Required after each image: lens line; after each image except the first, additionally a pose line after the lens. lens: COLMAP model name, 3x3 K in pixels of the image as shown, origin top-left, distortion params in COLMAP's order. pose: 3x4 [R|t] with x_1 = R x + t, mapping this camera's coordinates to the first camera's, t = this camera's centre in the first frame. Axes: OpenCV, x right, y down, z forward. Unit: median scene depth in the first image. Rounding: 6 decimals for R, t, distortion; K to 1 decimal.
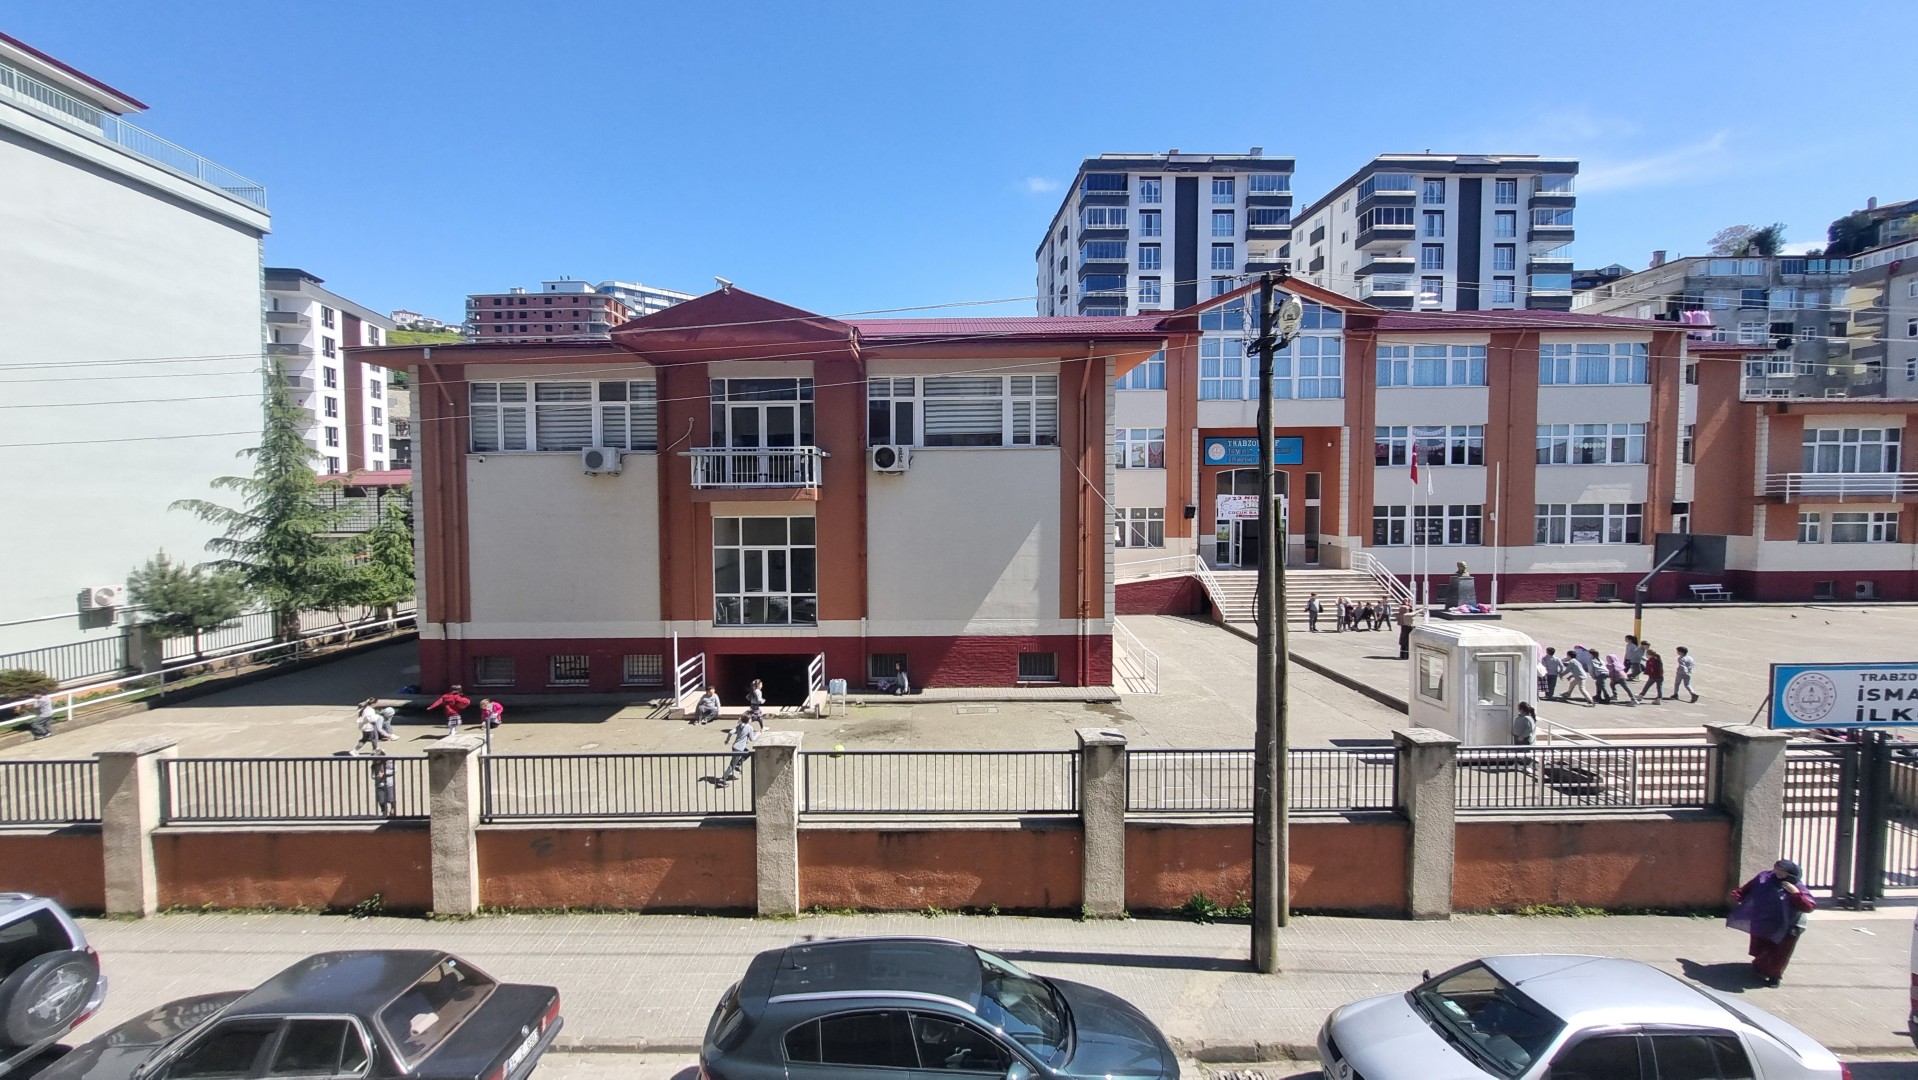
lens RADIAL K [[746.0, 0, 934.8], [0, 746.0, 538.1], [0, 0, 1]] dist [0.002530, -0.001900]
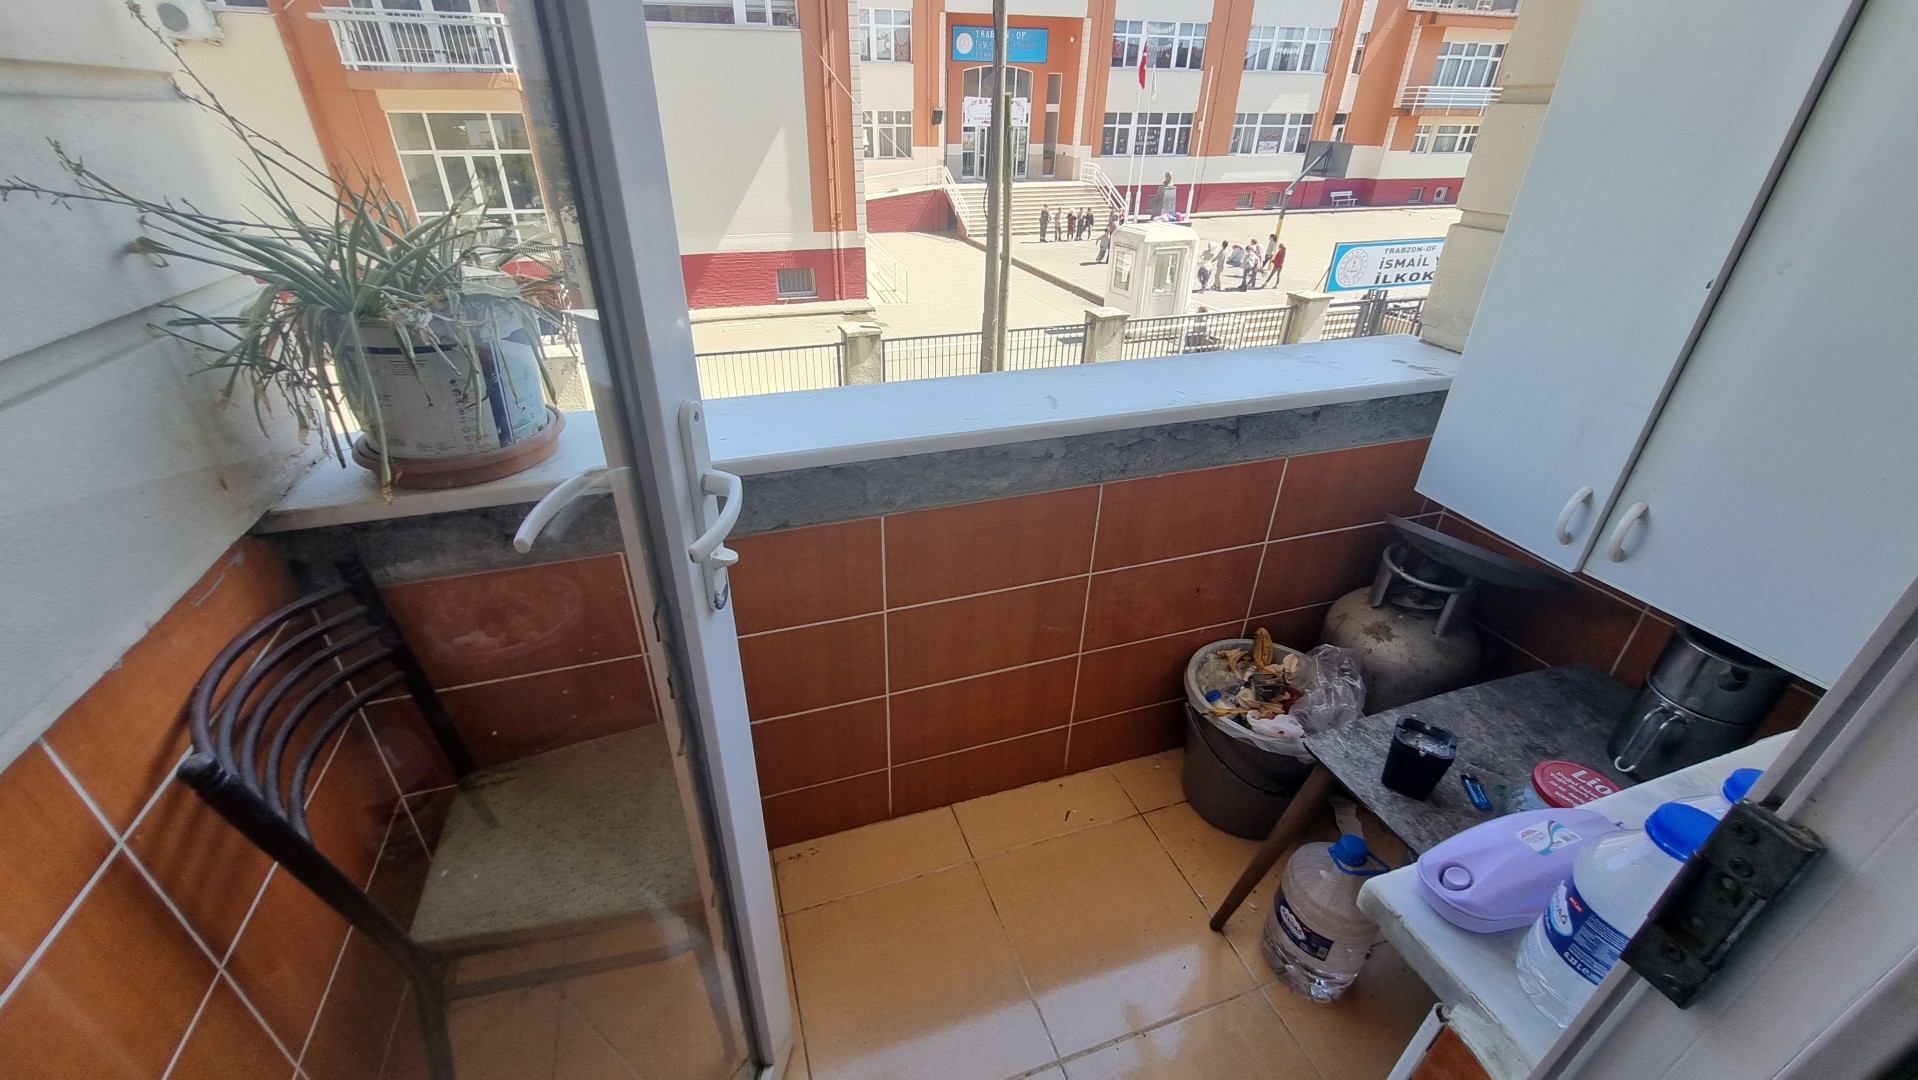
lens RADIAL K [[746.0, 0, 933.1], [0, 746.0, 536.2], [0, 0, 1]] dist [0.002530, -0.001900]
pose [[0.948453, -0.144066, 0.282281, -0.024777], [-0.000594, 0.889894, 0.456166, 0.012931], [-0.316918, -0.432819, 0.843937, -0.087097]]
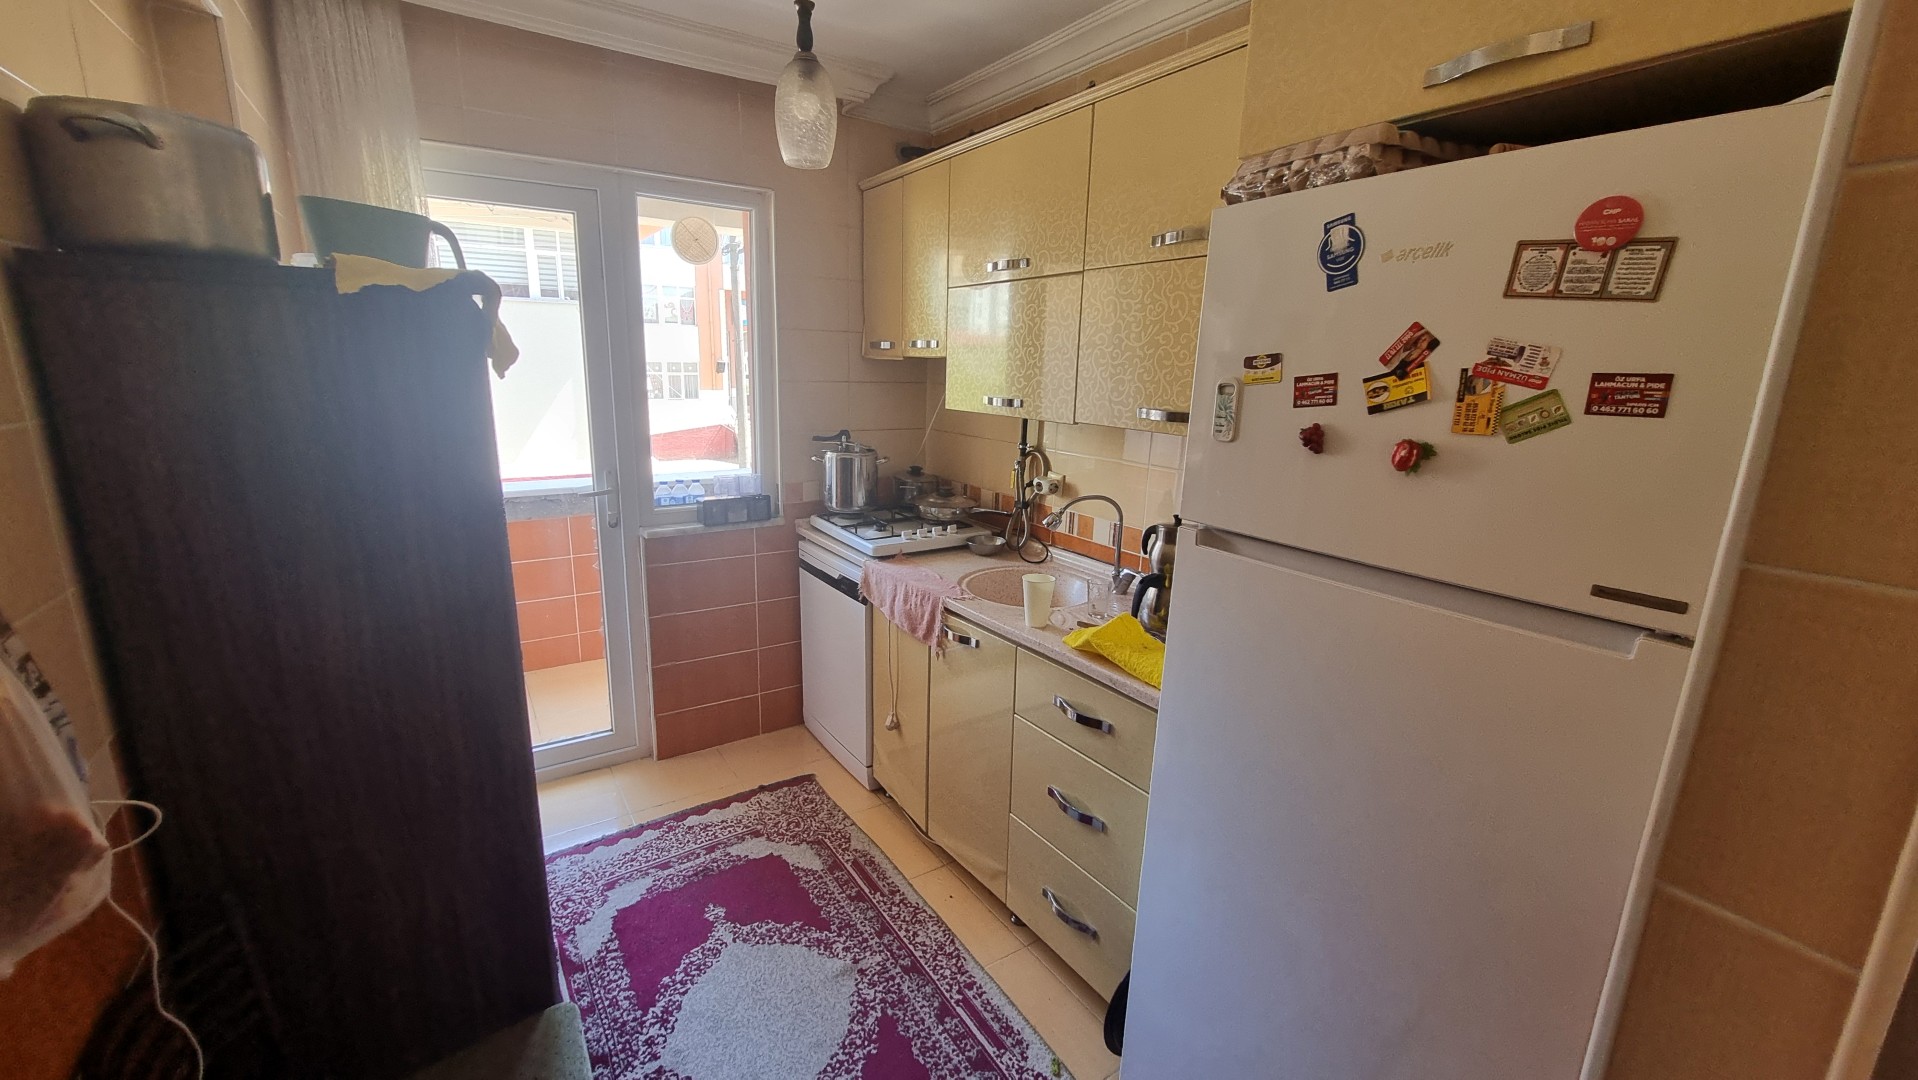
lens RADIAL K [[746.0, 0, 950.9], [0, 746.0, 536.4], [0, 0, 1]] dist [0.002530, -0.001900]
pose [[0.824620, -0.102172, 0.556384, -0.041552], [-0.003677, 0.982565, 0.185883, 0.009370], [-0.565675, -0.155329, 0.809867, -0.252478]]
